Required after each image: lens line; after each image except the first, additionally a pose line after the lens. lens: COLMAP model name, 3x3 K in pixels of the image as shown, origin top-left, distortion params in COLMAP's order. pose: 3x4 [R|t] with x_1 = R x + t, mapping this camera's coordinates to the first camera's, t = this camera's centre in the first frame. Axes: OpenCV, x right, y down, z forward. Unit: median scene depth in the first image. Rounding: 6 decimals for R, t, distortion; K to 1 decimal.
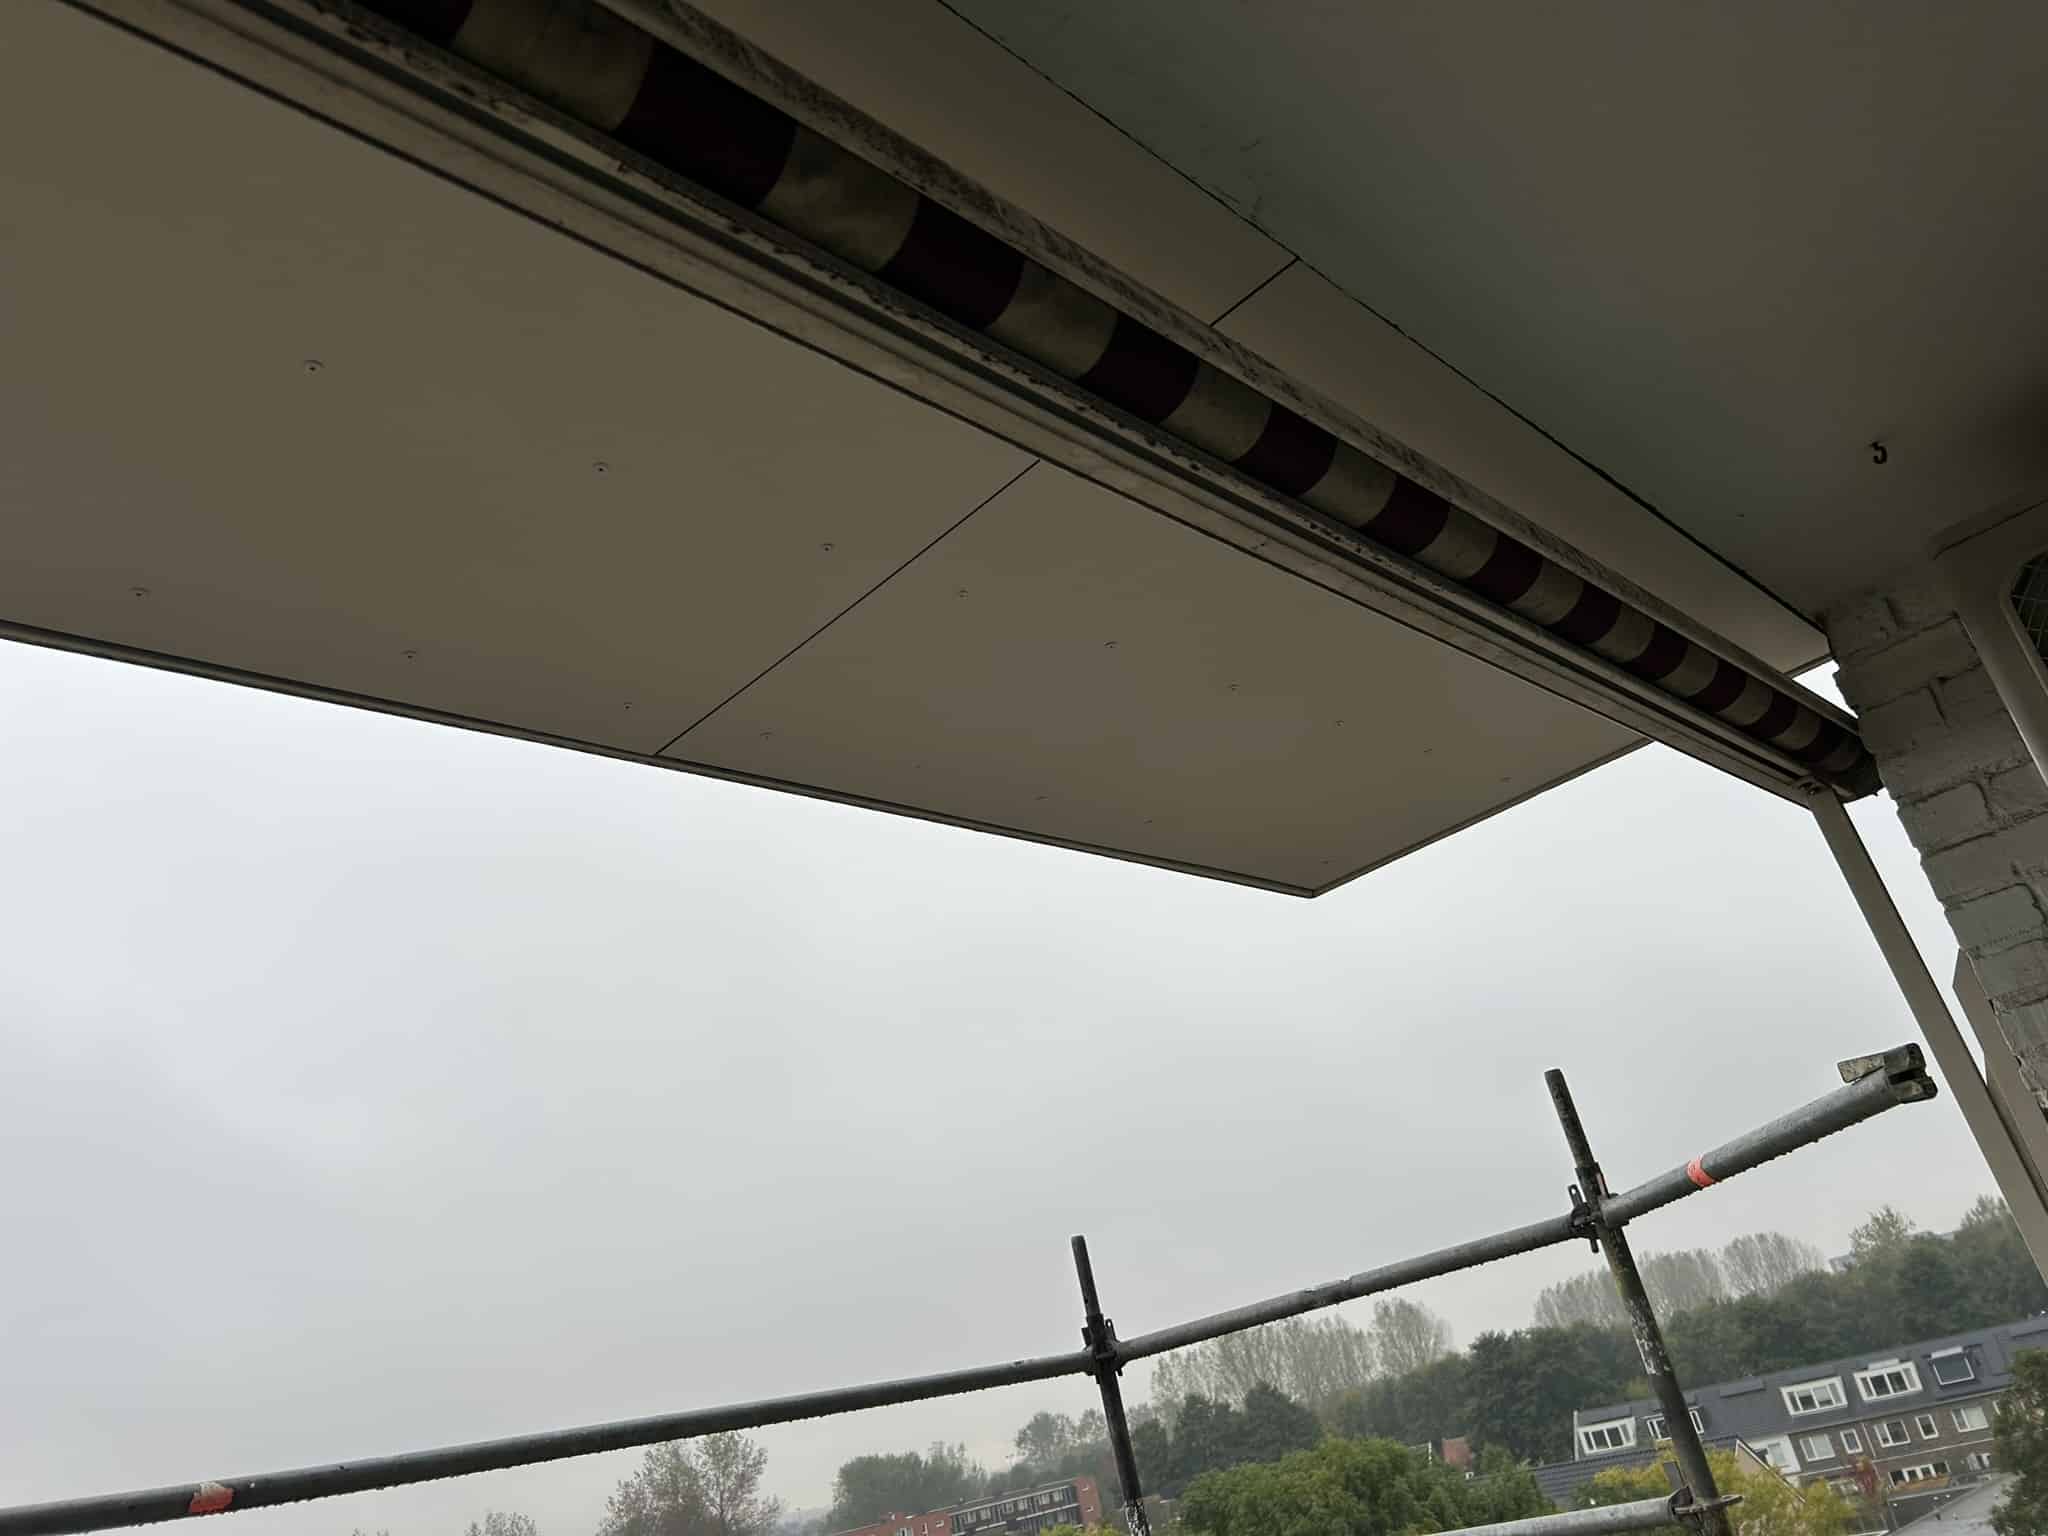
lens RADIAL K [[1542.4, 0, 1024.0], [0, 1542.4, 768.0], [0, 0, 1]] dist [0.045911, -0.061748]
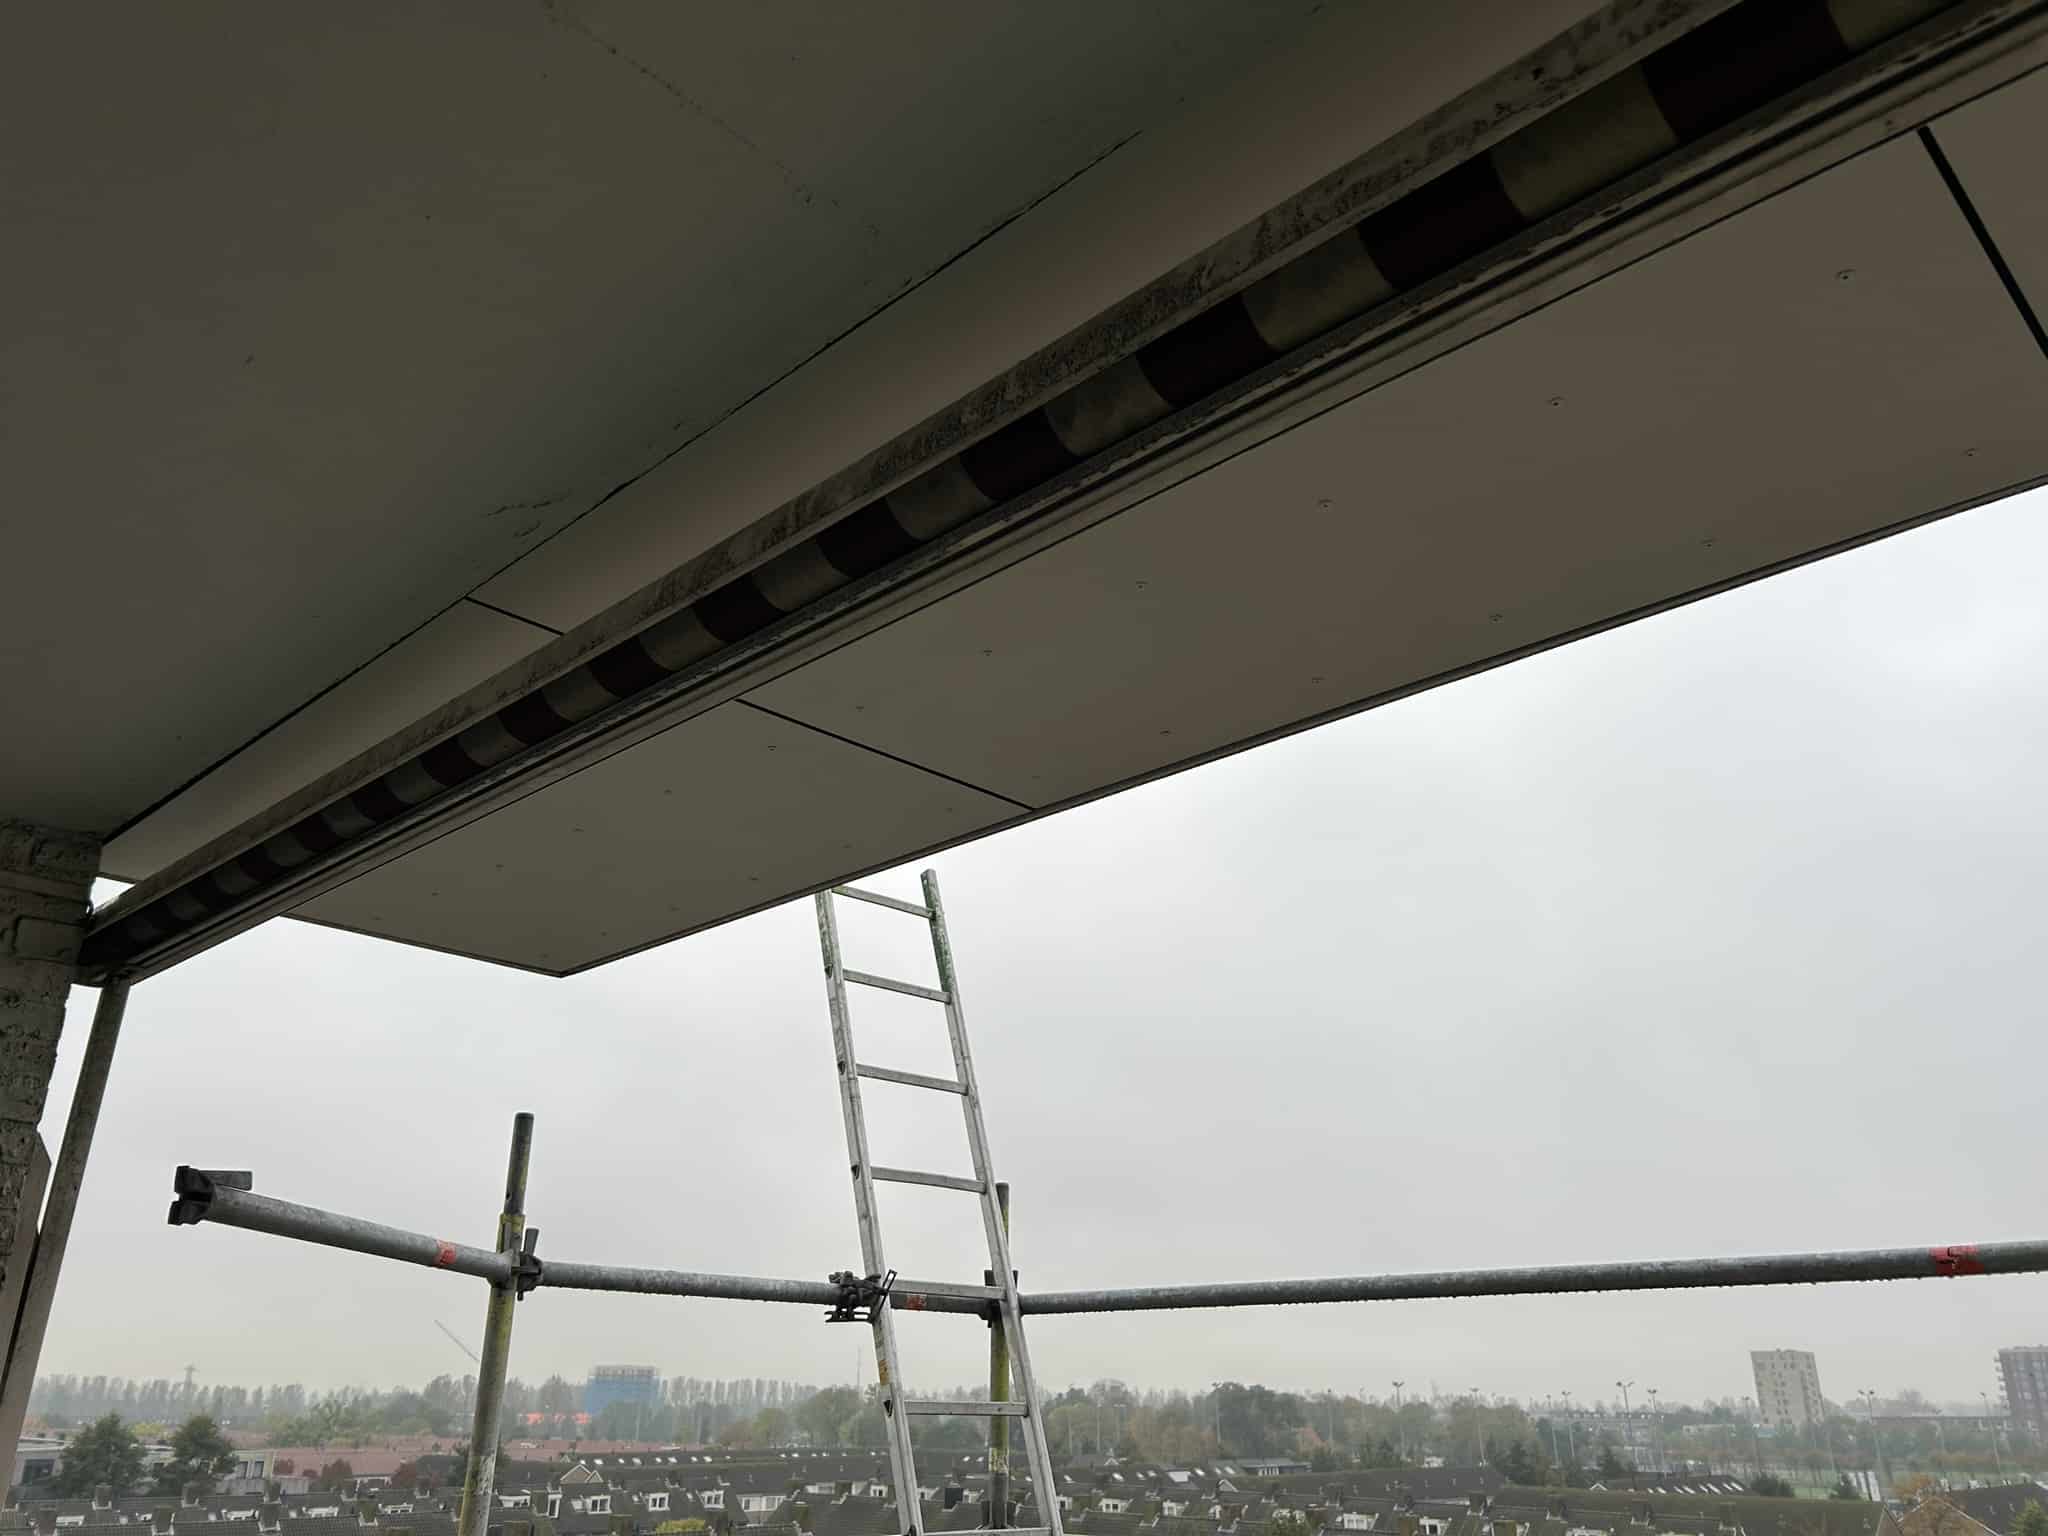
lens RADIAL K [[1542.4, 0, 1024.0], [0, 1542.4, 768.0], [0, 0, 1]] dist [0.045911, -0.061748]
pose [[-0.017969, -0.340050, -0.940236, 0.989647], [0.265347, 0.905044, -0.332394, 0.309282], [0.963986, -0.255461, 0.073968, 0.787816]]
